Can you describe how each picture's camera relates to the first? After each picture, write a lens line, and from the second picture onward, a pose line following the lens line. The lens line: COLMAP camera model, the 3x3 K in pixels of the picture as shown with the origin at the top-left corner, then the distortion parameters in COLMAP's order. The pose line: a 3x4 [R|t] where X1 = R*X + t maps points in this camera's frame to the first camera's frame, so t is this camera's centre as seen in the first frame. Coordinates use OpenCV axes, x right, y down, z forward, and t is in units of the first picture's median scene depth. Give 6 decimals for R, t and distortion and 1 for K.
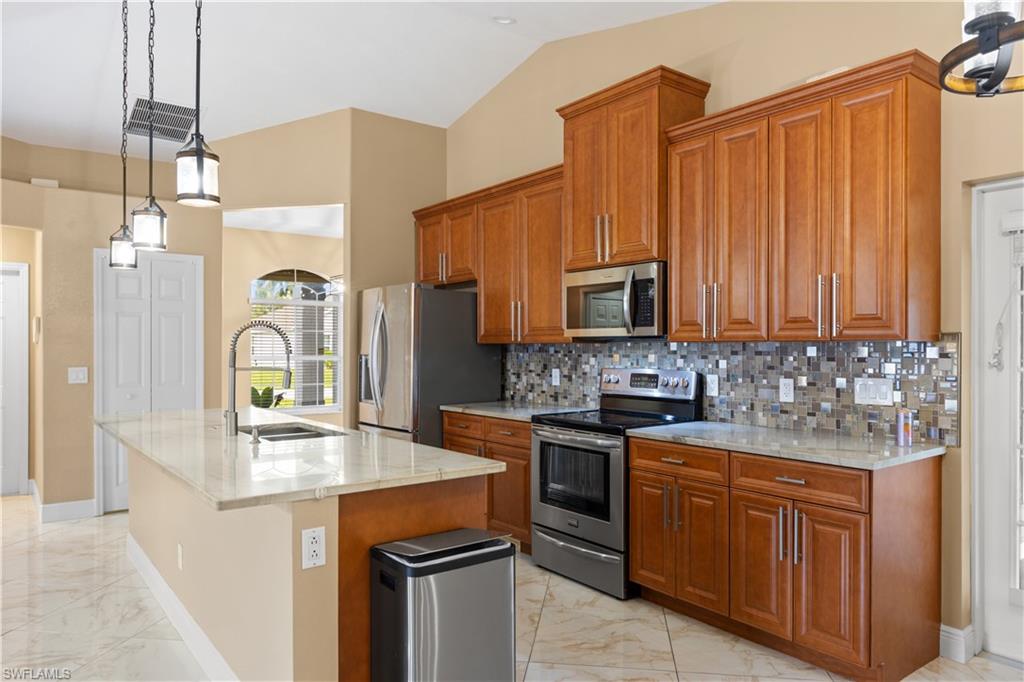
lens RADIAL K [[685.1, 0, 513.9], [0, 685.1, 339.8], [0, 0, 1]] dist [0.001002, -0.004177]
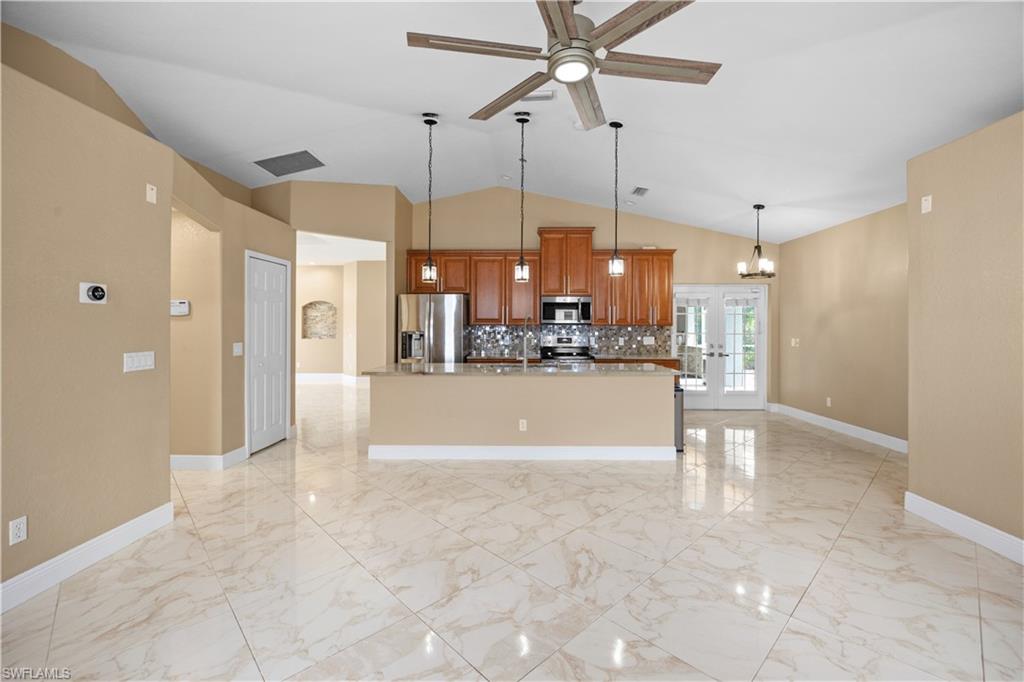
lens RADIAL K [[431.7, 0, 514.0], [0, 431.7, 322.5], [0, 0, 1]] dist [-0.014447, 0.001467]
pose [[0.623422, 0.010257, 0.781819, -1.355989], [-0.009697, 0.999938, -0.005387, 0.002717], [-0.781826, -0.004223, 0.623483, 0.157677]]
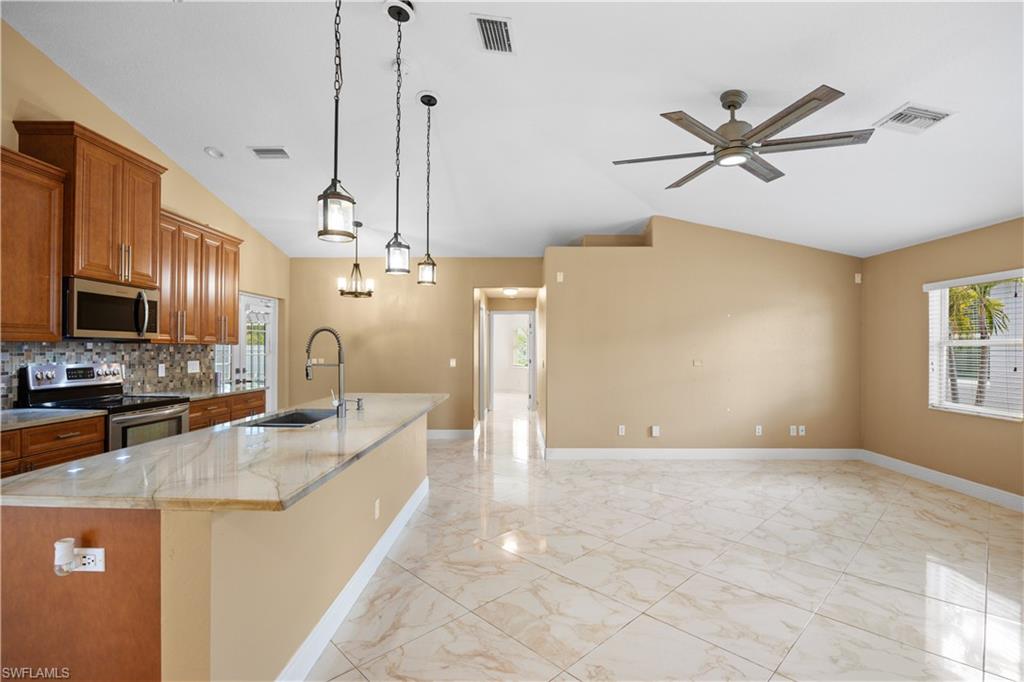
lens RADIAL K [[474.3, 0, 517.5], [0, 474.3, 344.9], [0, 0, 1]] dist [-0.016428, 0.001345]
pose [[-0.790331, 0.001995, 0.612676, -1.081812], [-0.010132, 0.999815, -0.016326, 0.015900], [-0.612596, -0.019111, -0.790165, 1.346273]]
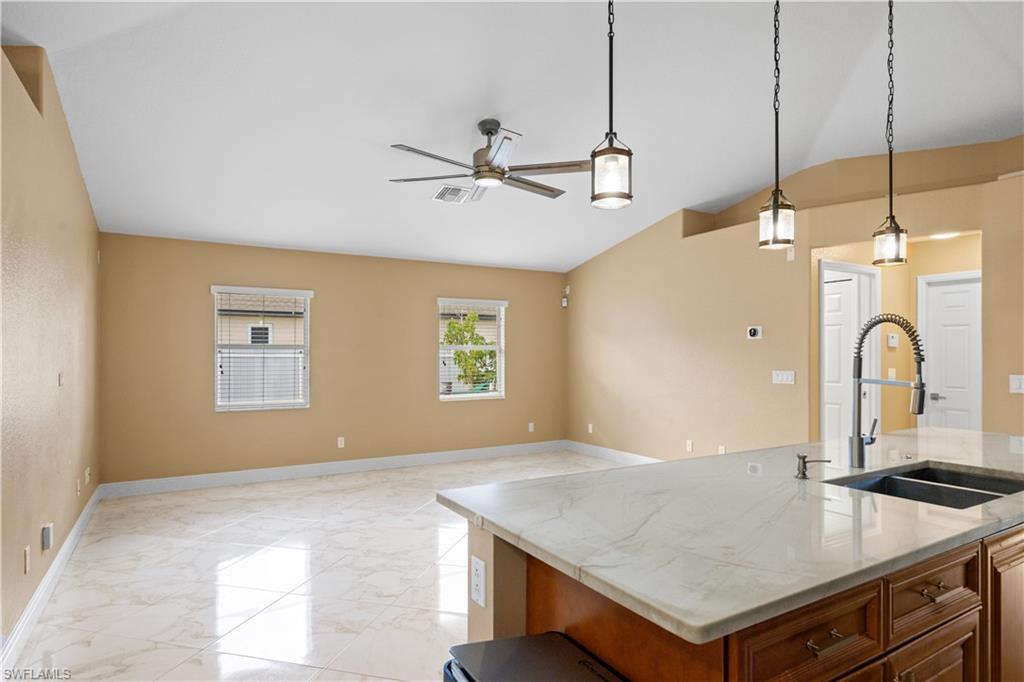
lens RADIAL K [[565.9, 0, 515.2], [0, 565.9, 348.6], [0, 0, 1]] dist [-0.005145, -0.000827]
pose [[-0.111685, -0.008716, -0.993705, 0.231627], [0.010332, 0.999897, -0.009932, 0.009162], [0.993690, -0.011376, -0.111584, 0.625624]]
